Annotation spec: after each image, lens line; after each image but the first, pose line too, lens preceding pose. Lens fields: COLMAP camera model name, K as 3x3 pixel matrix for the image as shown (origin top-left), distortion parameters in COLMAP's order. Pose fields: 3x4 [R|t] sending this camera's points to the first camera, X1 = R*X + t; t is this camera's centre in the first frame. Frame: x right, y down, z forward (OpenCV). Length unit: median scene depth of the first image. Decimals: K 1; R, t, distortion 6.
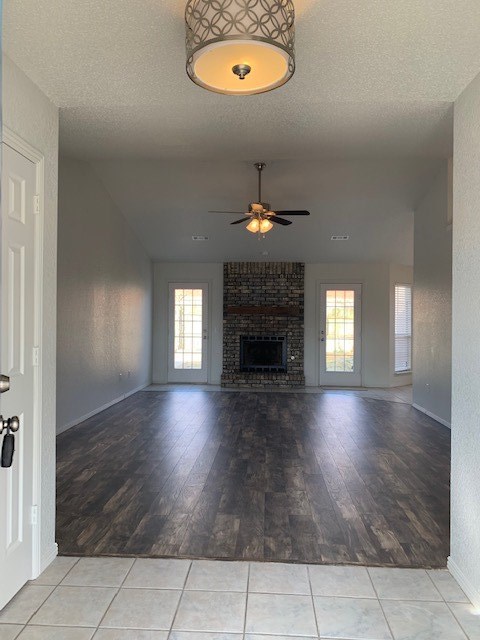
lens RADIAL K [[490.0, 0, 238.4], [0, 490.0, 318.4], [0, 0, 1]] dist [0.031350, -0.013971]
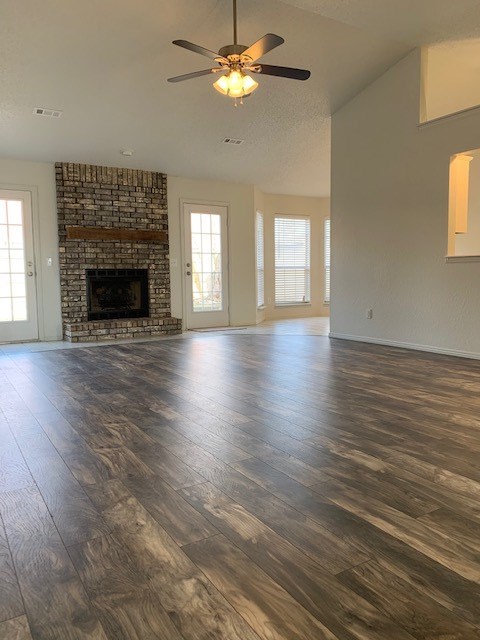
lens RADIAL K [[490.0, 0, 242.2], [0, 490.0, 322.3], [0, 0, 1]] dist [0.031350, -0.013971]
pose [[0.808015, -0.074921, 0.584379, -0.240077], [0.017301, 0.994471, 0.103576, 0.041306], [-0.588908, -0.073581, 0.804843, 0.283676]]
